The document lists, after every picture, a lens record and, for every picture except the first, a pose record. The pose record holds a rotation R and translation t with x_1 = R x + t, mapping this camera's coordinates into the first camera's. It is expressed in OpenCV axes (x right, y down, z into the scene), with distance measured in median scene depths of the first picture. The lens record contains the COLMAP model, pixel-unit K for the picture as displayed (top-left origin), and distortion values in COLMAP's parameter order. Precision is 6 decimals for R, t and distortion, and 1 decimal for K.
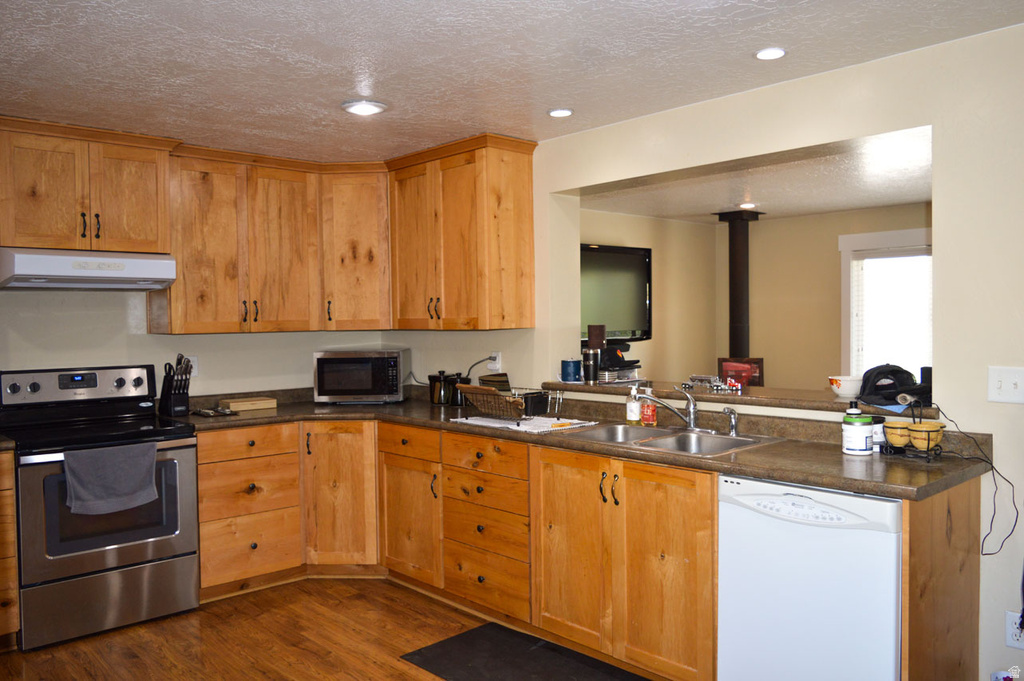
lens RADIAL K [[802.0, 0, 510.1], [0, 802.0, 339.6], [0, 0, 1]] dist [-0.011399, -0.003462]
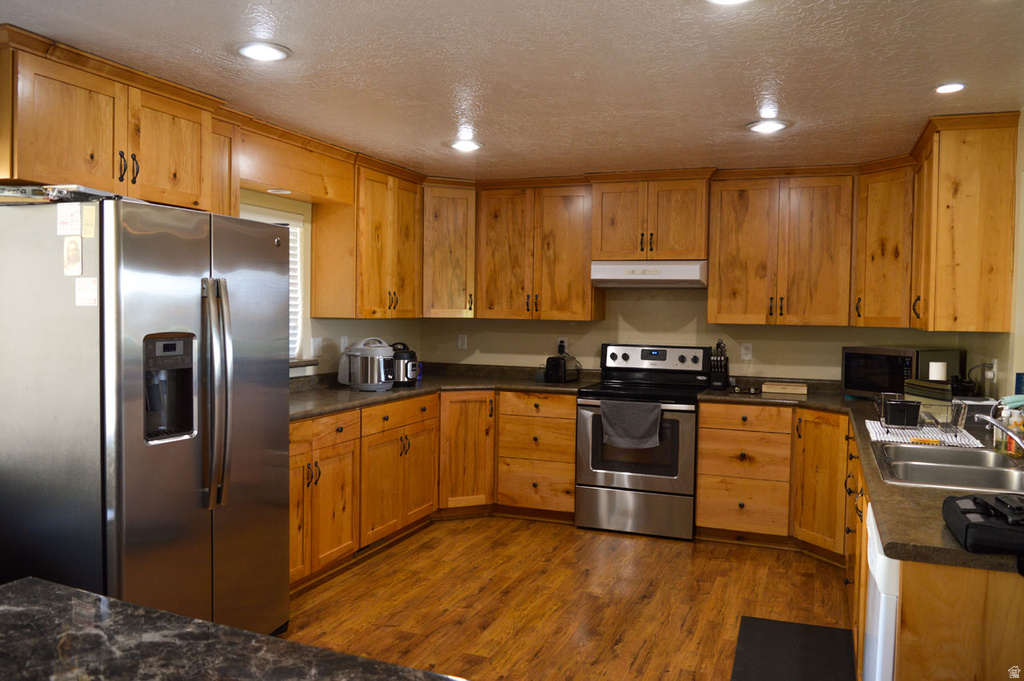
lens RADIAL K [[802.0, 0, 509.6], [0, 802.0, 340.8], [0, 0, 1]] dist [-0.011399, -0.003462]
pose [[0.448009, 0.056718, -0.892228, 0.553319], [-0.043008, 0.998197, 0.041858, -0.018574], [0.892994, 0.019621, 0.449640, 0.154412]]
